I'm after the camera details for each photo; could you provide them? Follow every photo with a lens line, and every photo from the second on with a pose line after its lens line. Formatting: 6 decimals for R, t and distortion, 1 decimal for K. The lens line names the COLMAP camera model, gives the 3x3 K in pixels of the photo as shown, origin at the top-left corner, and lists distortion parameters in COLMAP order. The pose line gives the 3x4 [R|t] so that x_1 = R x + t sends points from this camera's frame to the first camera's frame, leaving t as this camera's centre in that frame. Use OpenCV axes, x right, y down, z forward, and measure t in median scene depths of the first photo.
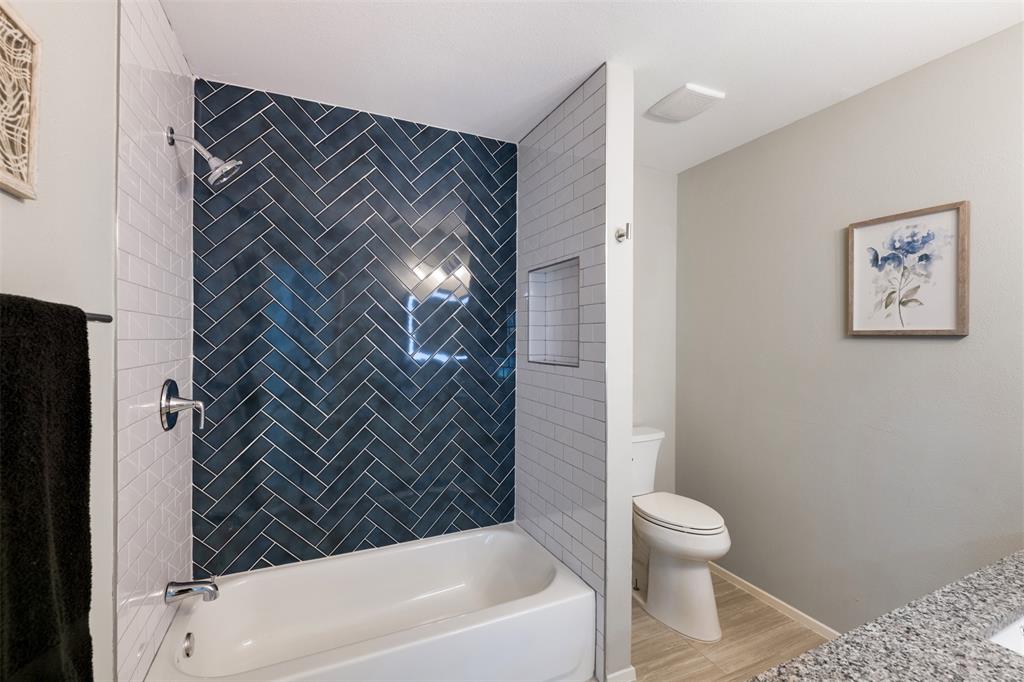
lens RADIAL K [[467.6, 0, 511.2], [0, 467.6, 337.4], [0, 0, 1]] dist [0.000399, 0.000016]
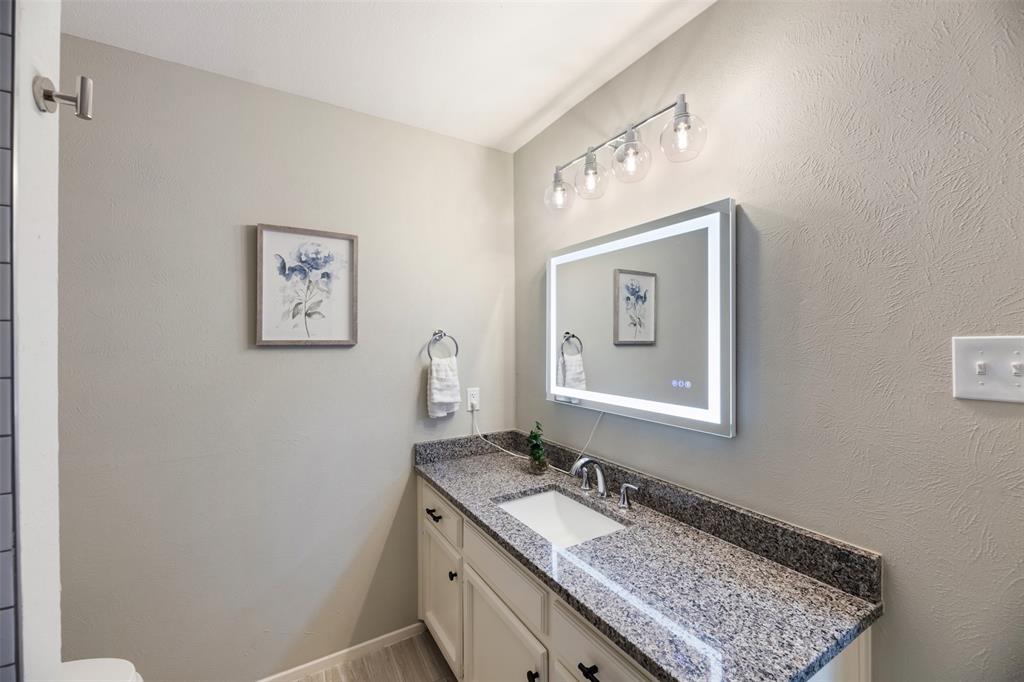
lens RADIAL K [[416.3, 0, 510.8], [0, 416.3, 338.9], [0, 0, 1]] dist [0.000557, 0.000074]
pose [[-0.136822, 0.007123, 0.990570, -0.152690], [0.010547, 0.999928, -0.005734, -0.008654], [-0.990540, 0.009663, -0.136887, 0.677756]]
